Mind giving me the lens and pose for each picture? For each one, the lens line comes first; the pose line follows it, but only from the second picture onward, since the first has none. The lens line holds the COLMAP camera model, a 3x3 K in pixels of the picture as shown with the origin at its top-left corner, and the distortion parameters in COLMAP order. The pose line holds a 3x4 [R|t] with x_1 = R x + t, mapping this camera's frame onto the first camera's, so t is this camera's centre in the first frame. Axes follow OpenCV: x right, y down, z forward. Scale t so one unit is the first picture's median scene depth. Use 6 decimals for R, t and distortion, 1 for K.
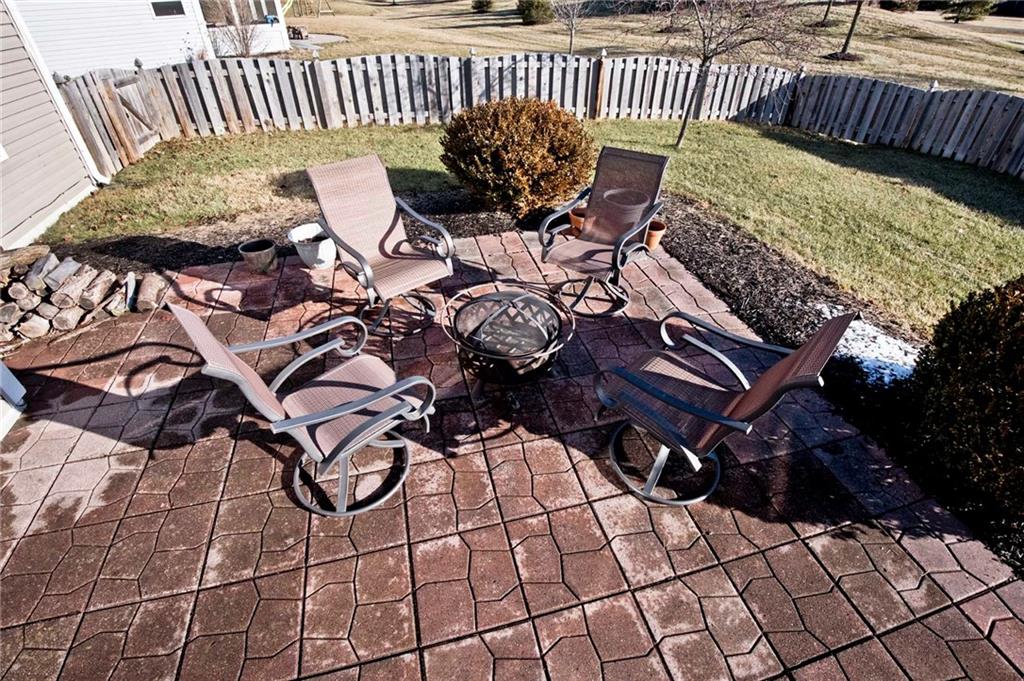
lens RADIAL K [[468.5, 0, 514.1], [0, 468.5, 334.3], [0, 0, 1]] dist [-0.014485, -0.014281]
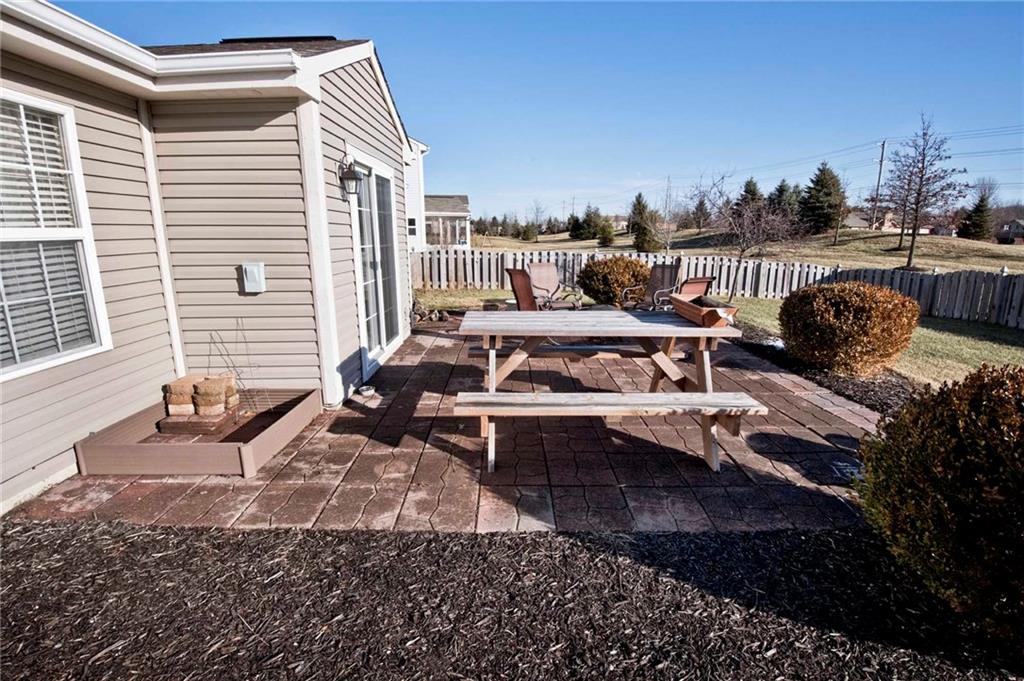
lens RADIAL K [[468.5, 0, 514.1], [0, 468.5, 334.3], [0, 0, 1]] dist [-0.014485, -0.014281]
pose [[0.969301, 0.047255, -0.241294, 0.041778], [-0.144493, 0.903499, -0.403499, 0.367266], [0.198942, 0.425977, 0.882590, -0.390227]]
